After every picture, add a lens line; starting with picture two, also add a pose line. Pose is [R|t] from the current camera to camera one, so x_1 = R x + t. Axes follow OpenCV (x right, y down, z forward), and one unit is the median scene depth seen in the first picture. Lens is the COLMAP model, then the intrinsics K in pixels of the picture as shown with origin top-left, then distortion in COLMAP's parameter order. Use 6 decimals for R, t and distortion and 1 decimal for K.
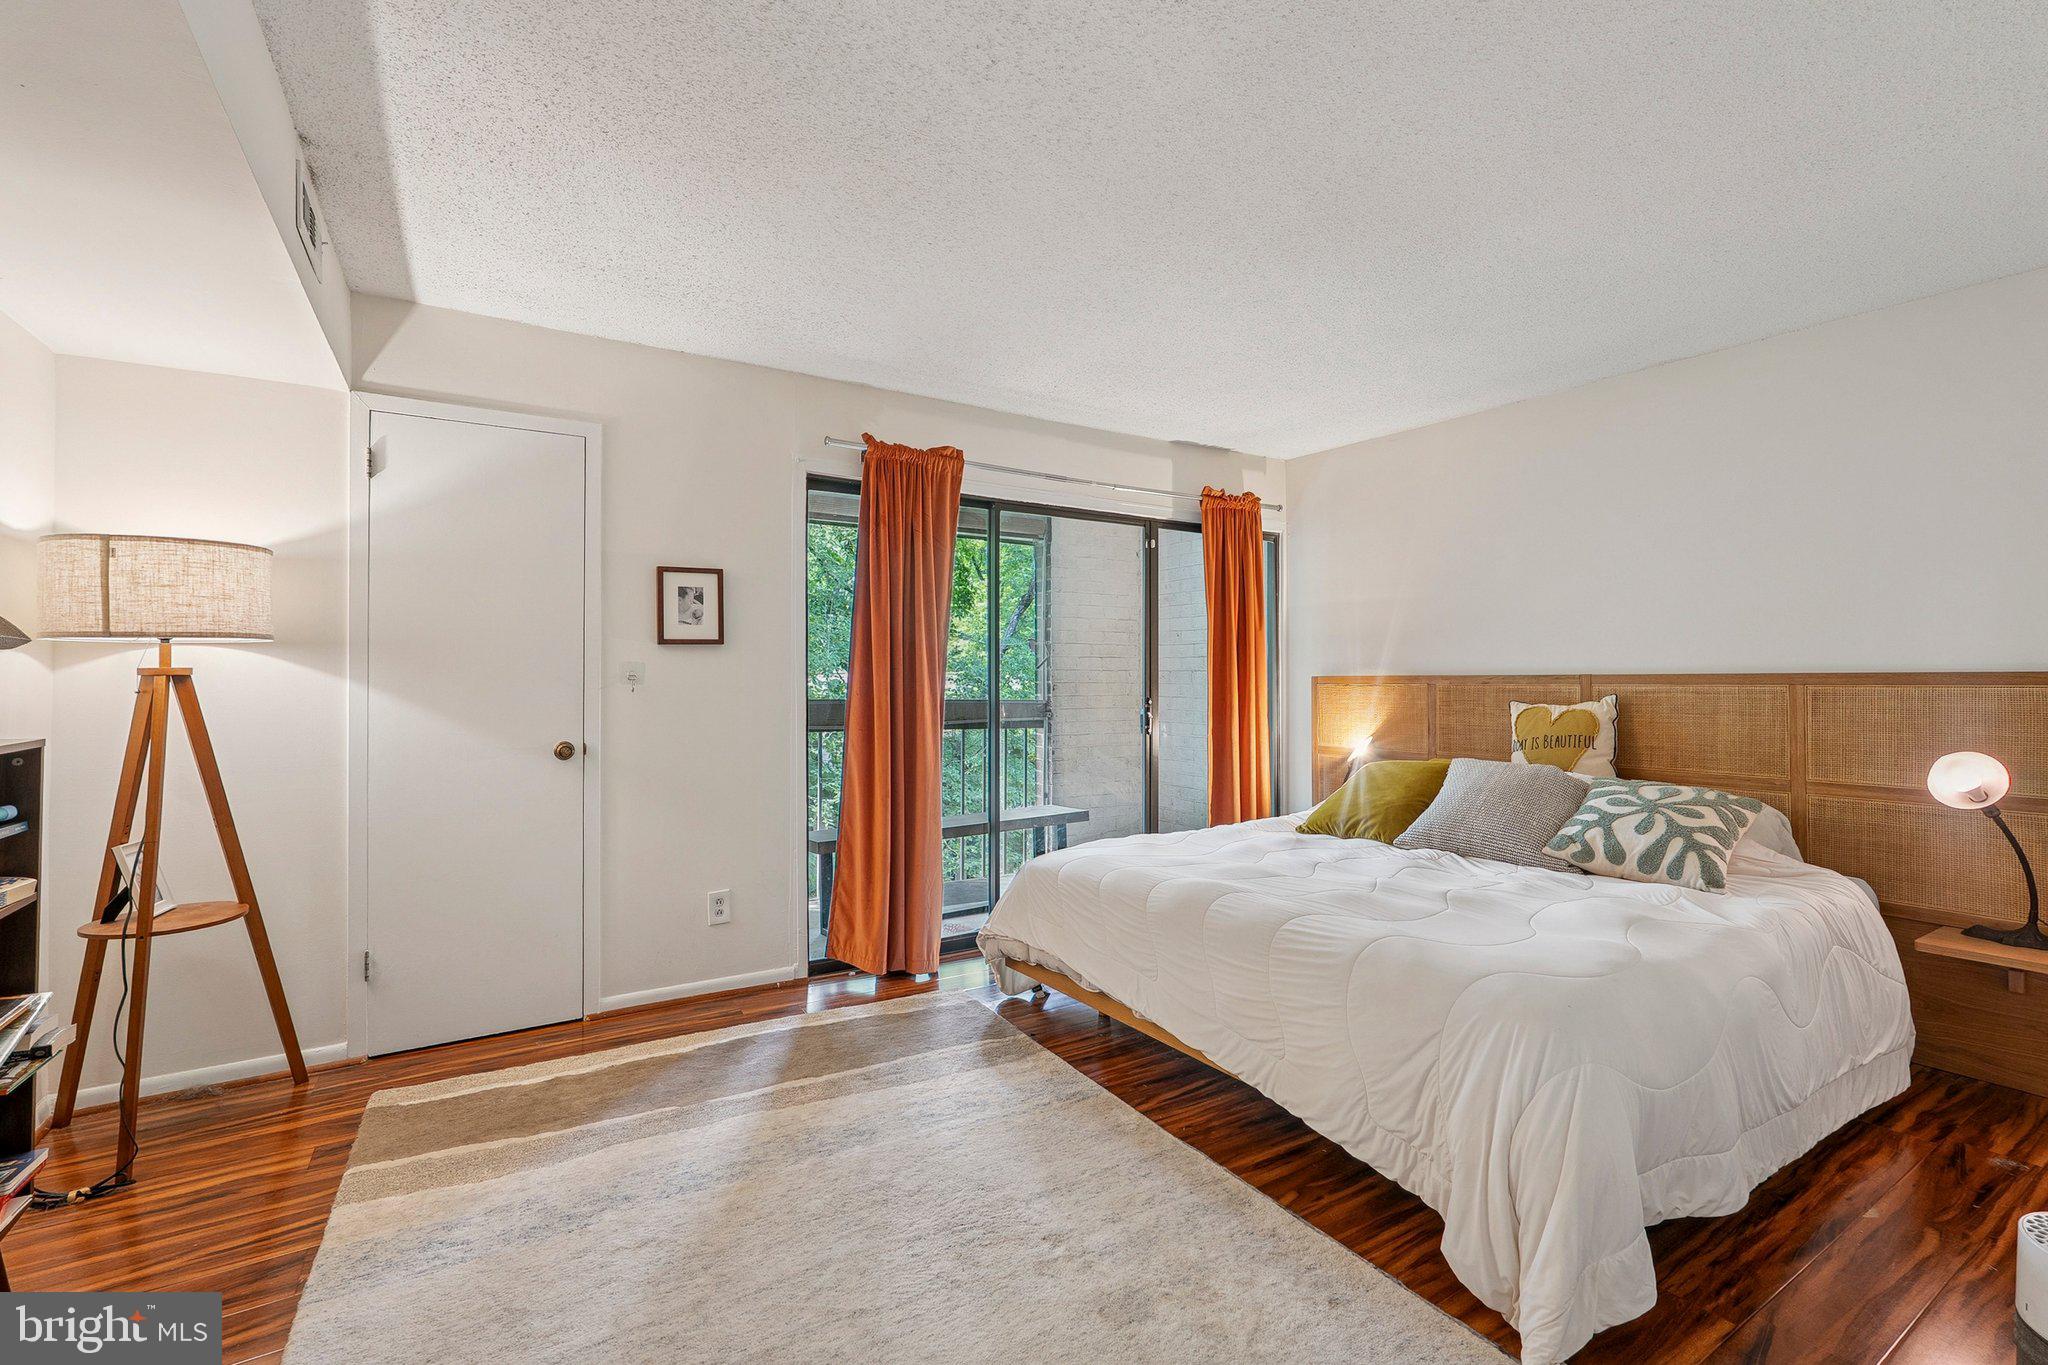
lens RADIAL K [[885.4, 0, 1036.4], [0, 885.4, 681.1], [0, 0, 1]] dist [-0.013249, -0.000141]
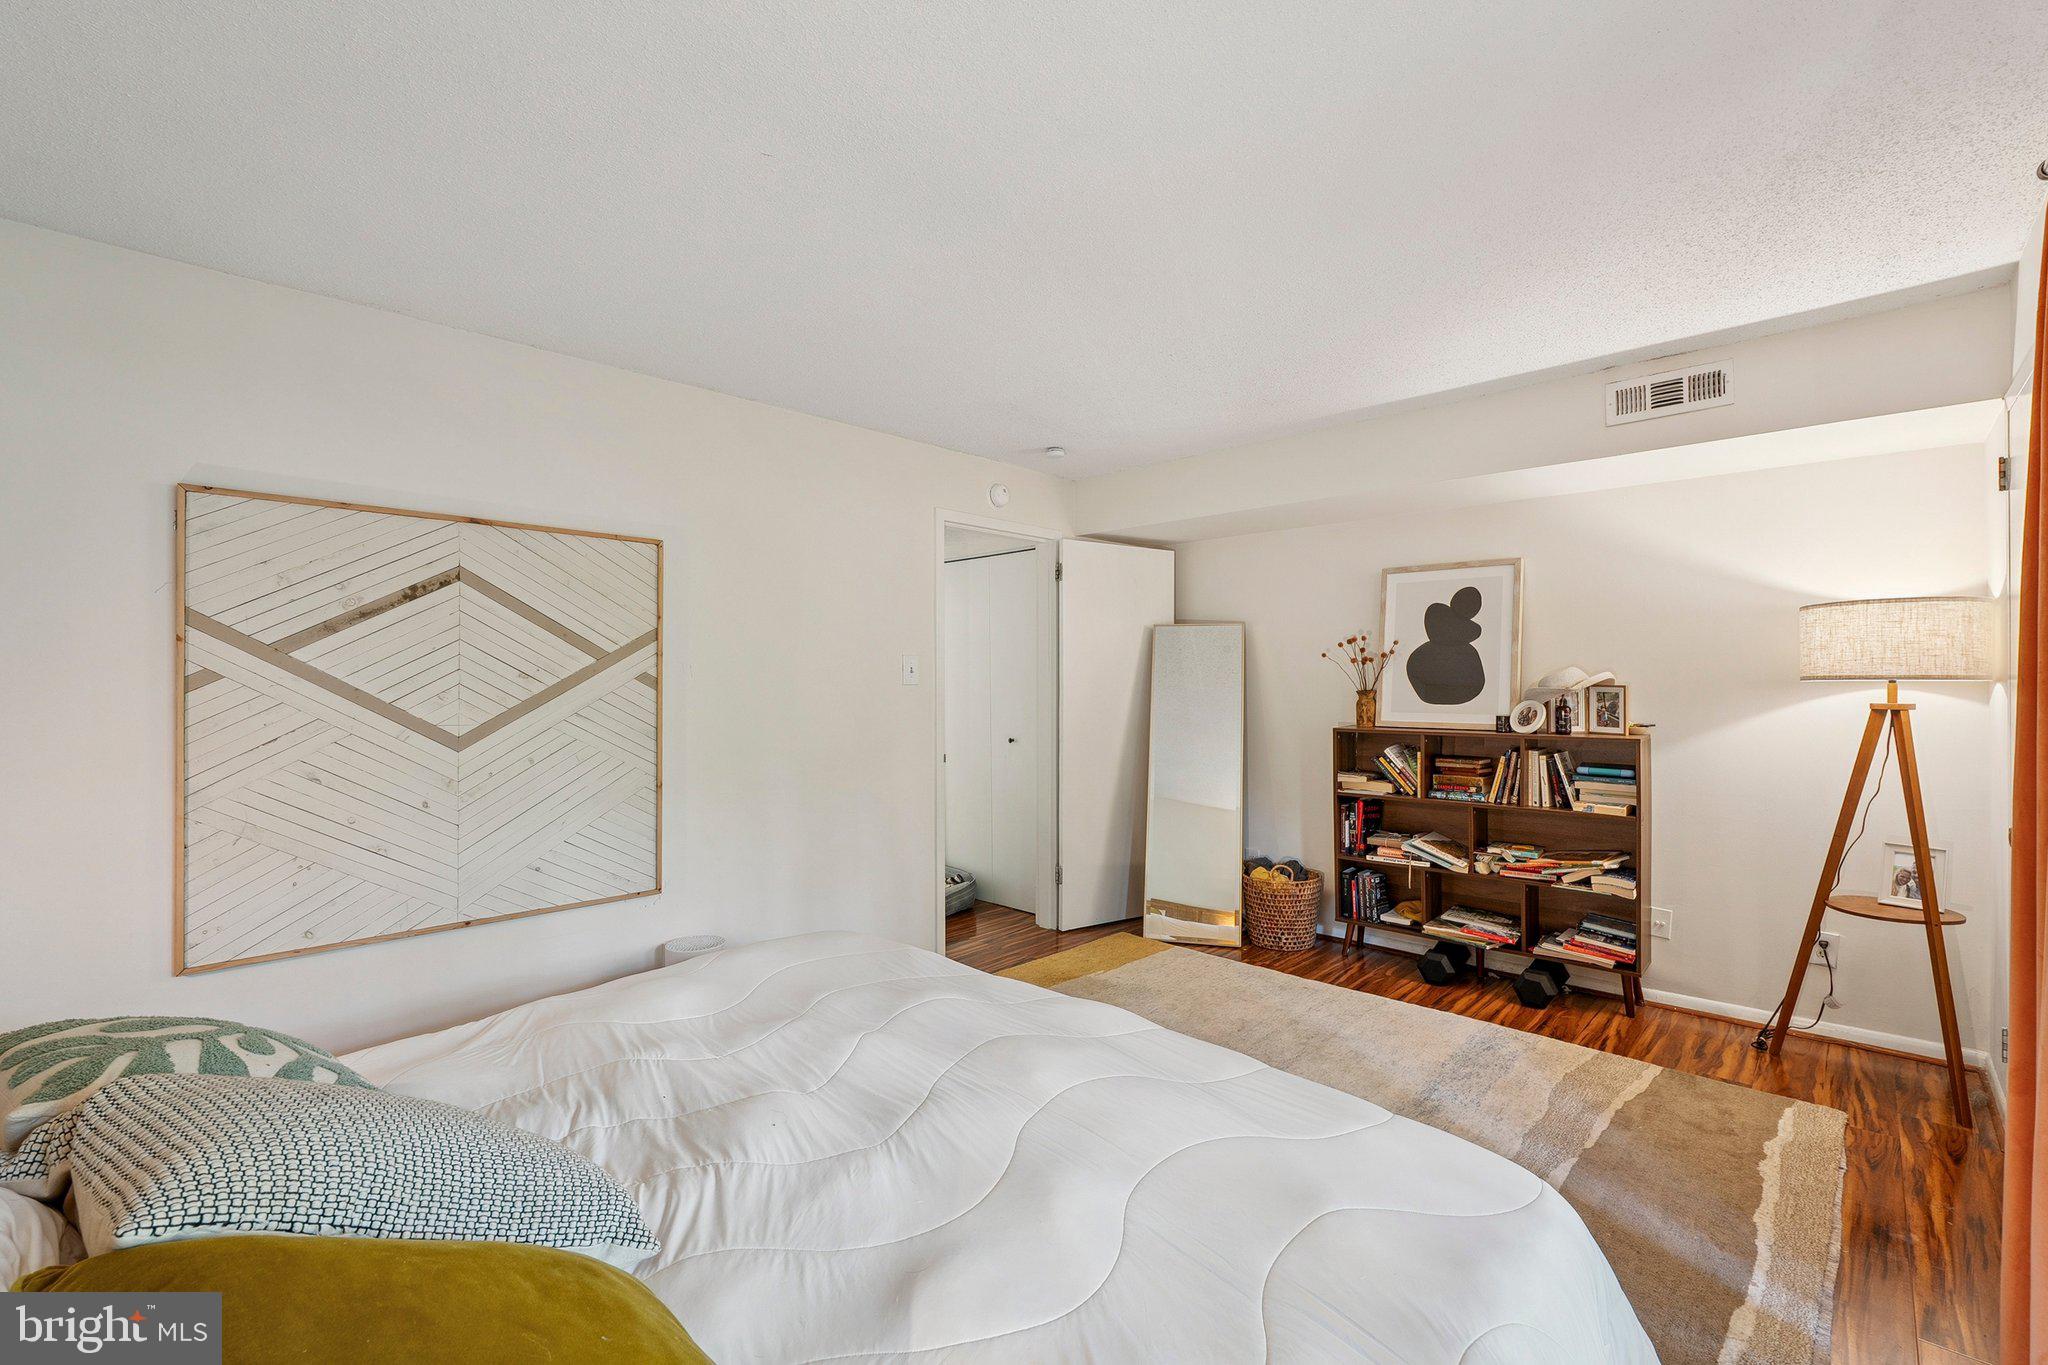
lens RADIAL K [[885.4, 0, 1023.4], [0, 885.4, 684.9], [0, 0, 1]] dist [-0.013249, -0.000141]
pose [[-0.972101, 0.008096, -0.234422, 0.362189], [0.005589, 0.999920, 0.011356, -0.048559], [0.234496, 0.009729, -0.972068, 1.468597]]
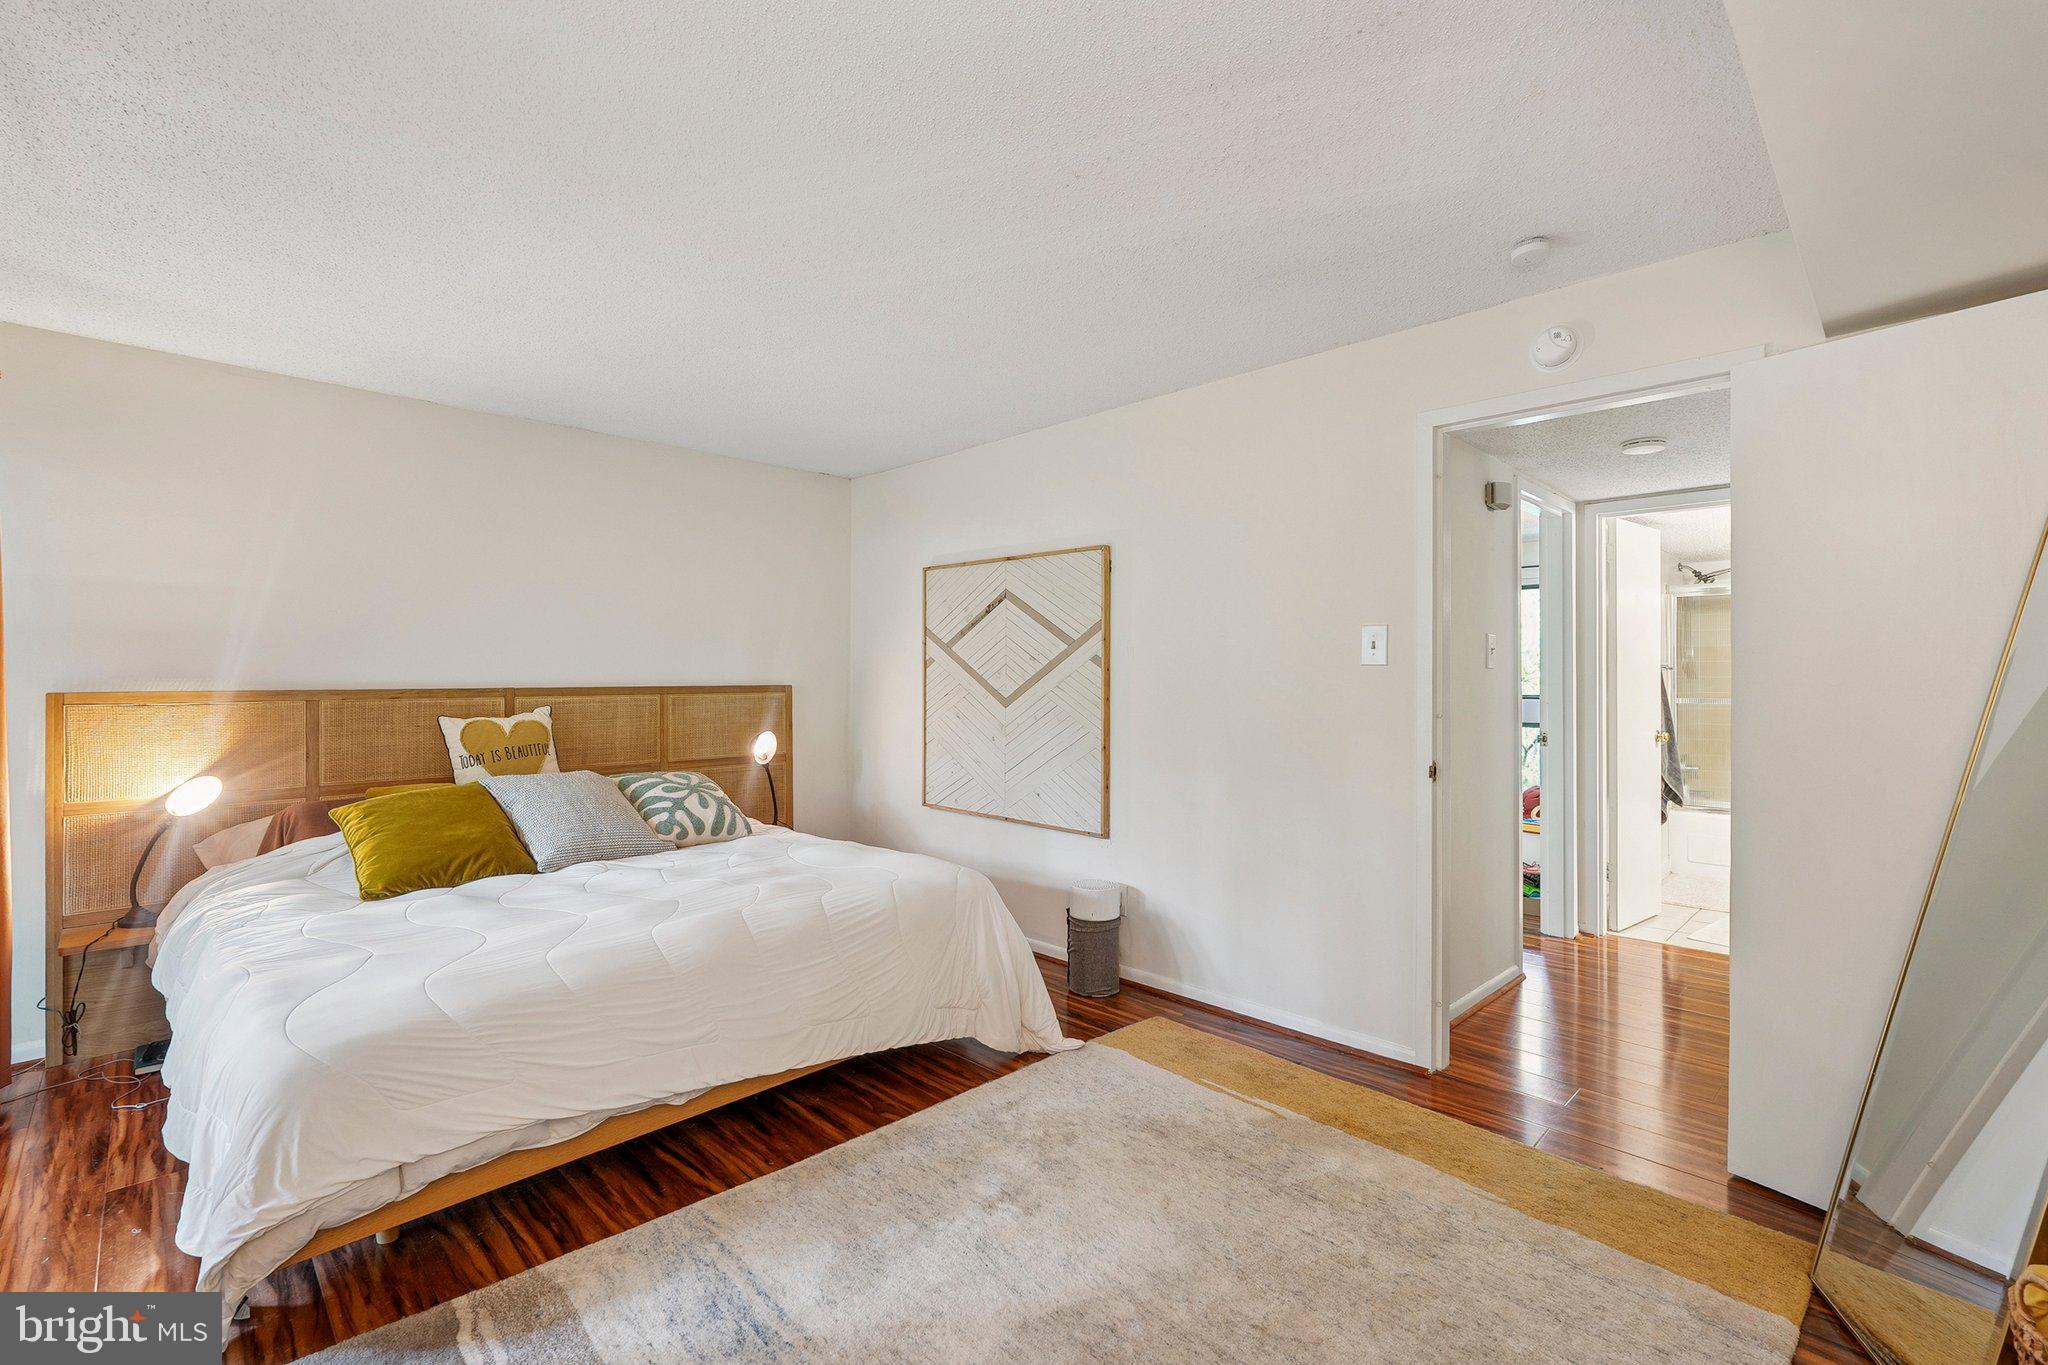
lens RADIAL K [[885.4, 0, 1034.7], [0, 885.4, 673.7], [0, 0, 1]] dist [-0.013249, -0.000141]
pose [[-0.214306, 0.004141, 0.976758, -0.667079], [0.003226, 0.999989, -0.003532, -0.022937], [-0.976761, 0.002394, -0.214317, 0.726175]]
